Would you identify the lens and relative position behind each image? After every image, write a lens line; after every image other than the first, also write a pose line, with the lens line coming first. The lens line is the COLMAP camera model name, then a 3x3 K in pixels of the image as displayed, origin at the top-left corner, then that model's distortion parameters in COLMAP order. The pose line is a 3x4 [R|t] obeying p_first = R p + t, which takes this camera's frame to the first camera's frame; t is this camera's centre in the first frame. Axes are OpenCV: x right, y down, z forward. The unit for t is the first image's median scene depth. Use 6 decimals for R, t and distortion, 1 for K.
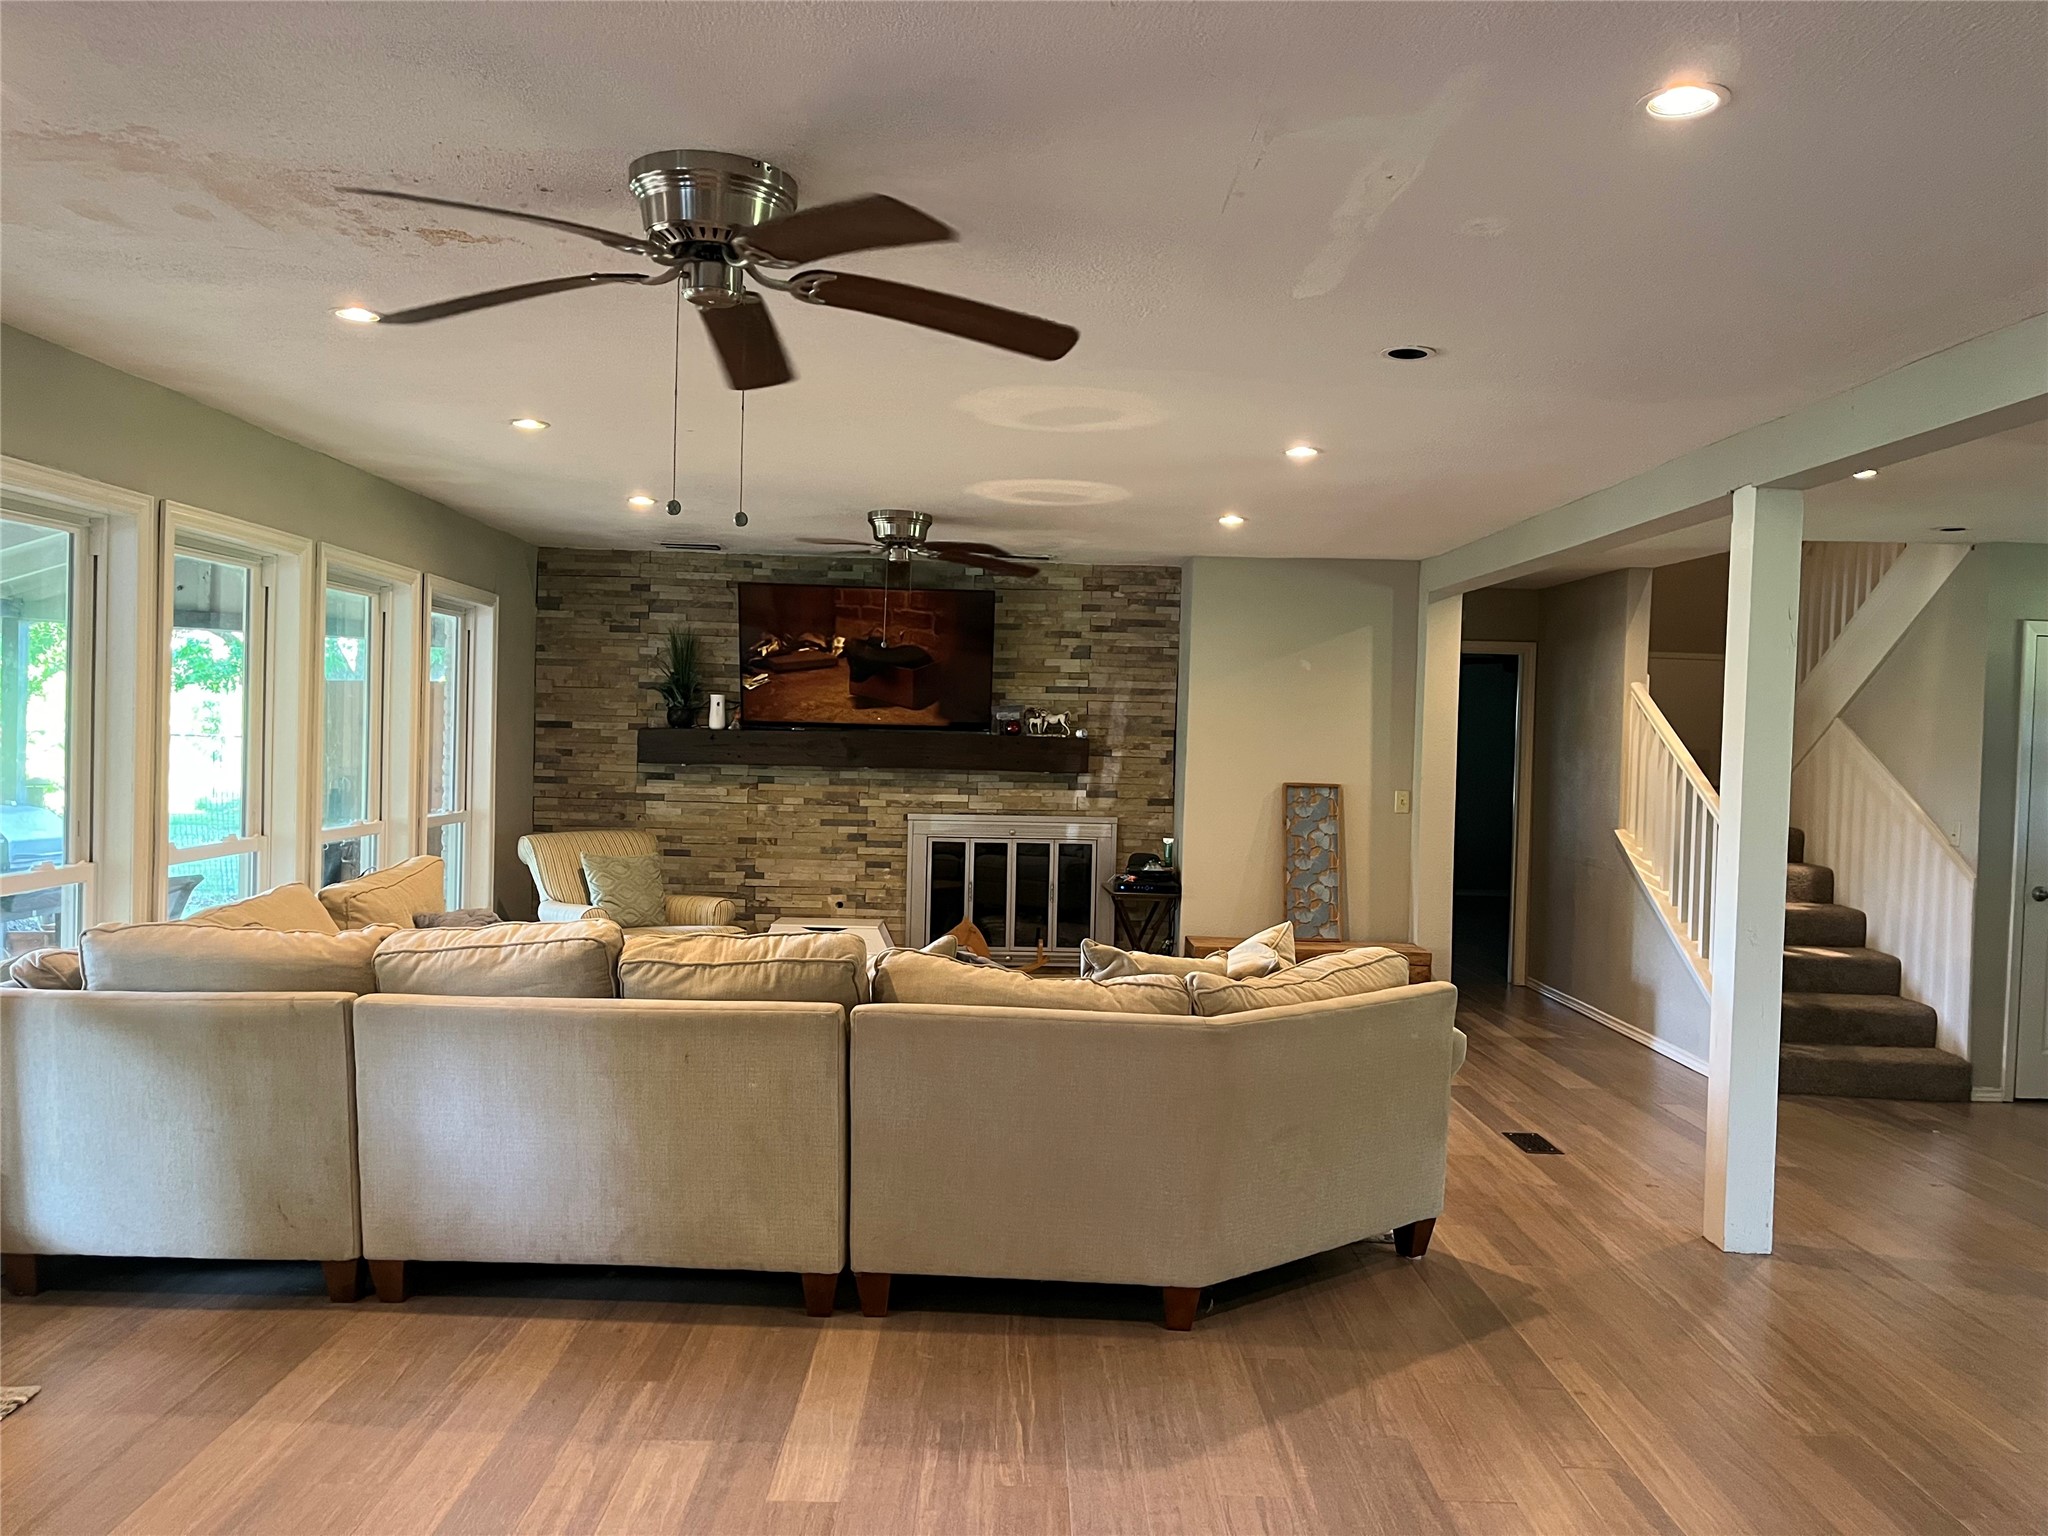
lens RADIAL K [[1543.6, 0, 1029.3], [0, 1543.6, 770.1], [0, 0, 1]] dist [0.015175, -0.003862]
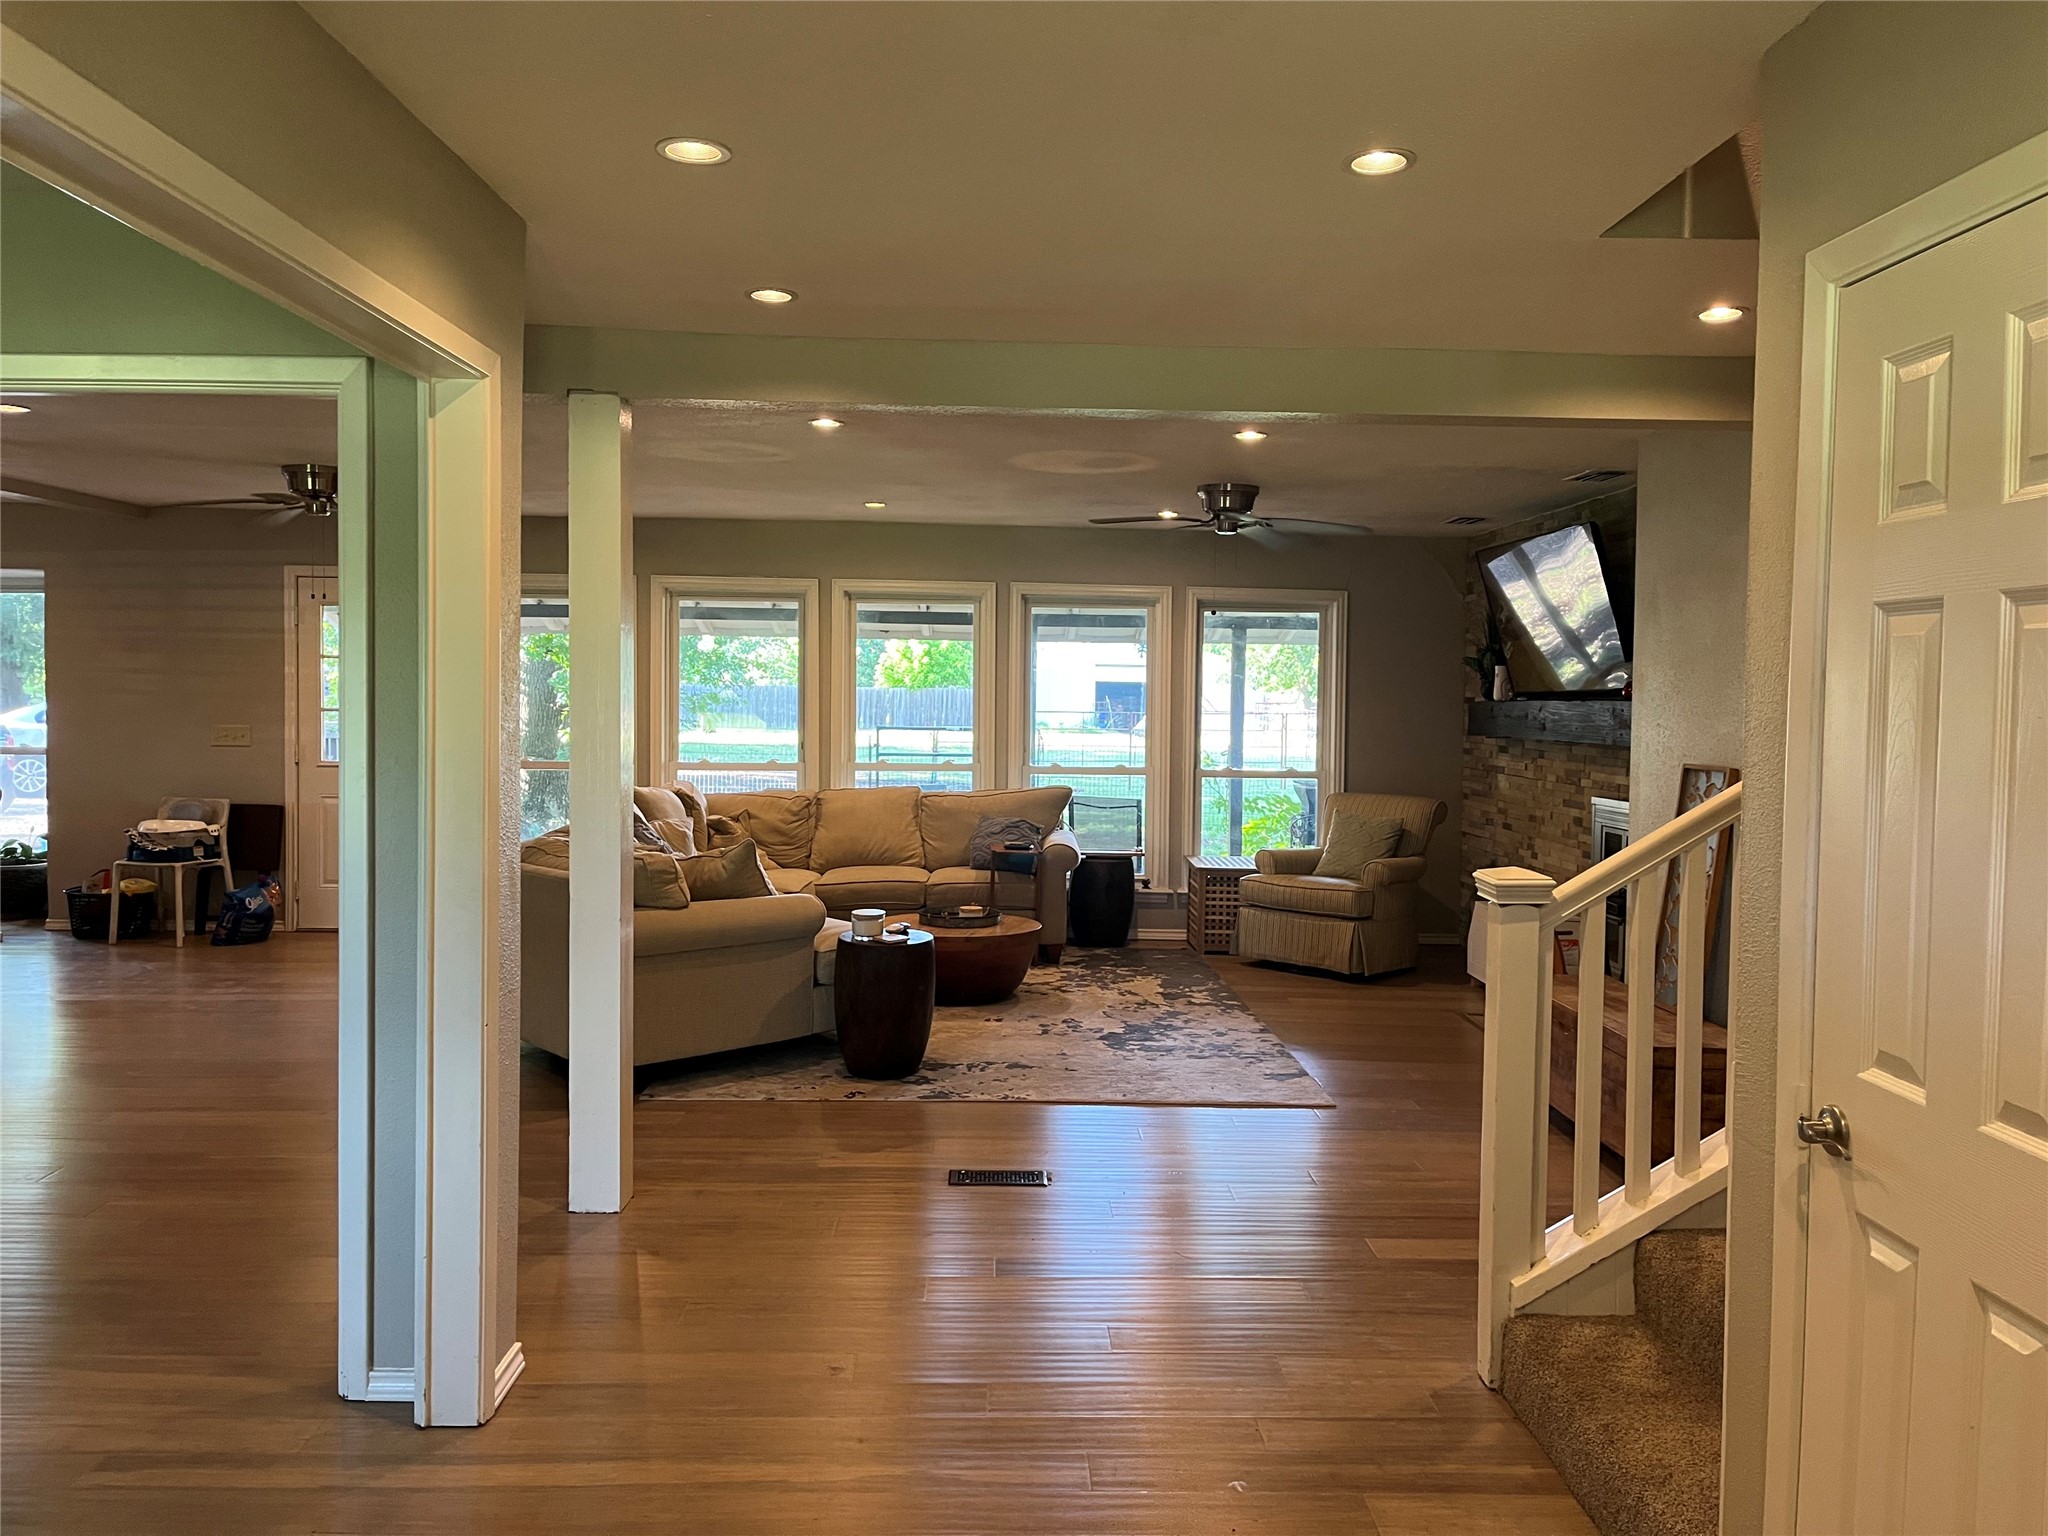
lens RADIAL K [[1543.6, 0, 1027.2], [0, 1543.6, 763.4], [0, 0, 1]] dist [0.015175, -0.003862]
pose [[0.002465, 0.013880, -0.999901, 1.285302], [-0.033864, 0.999331, 0.013788, 0.015958], [0.999423, 0.033827, 0.002933, 1.150666]]
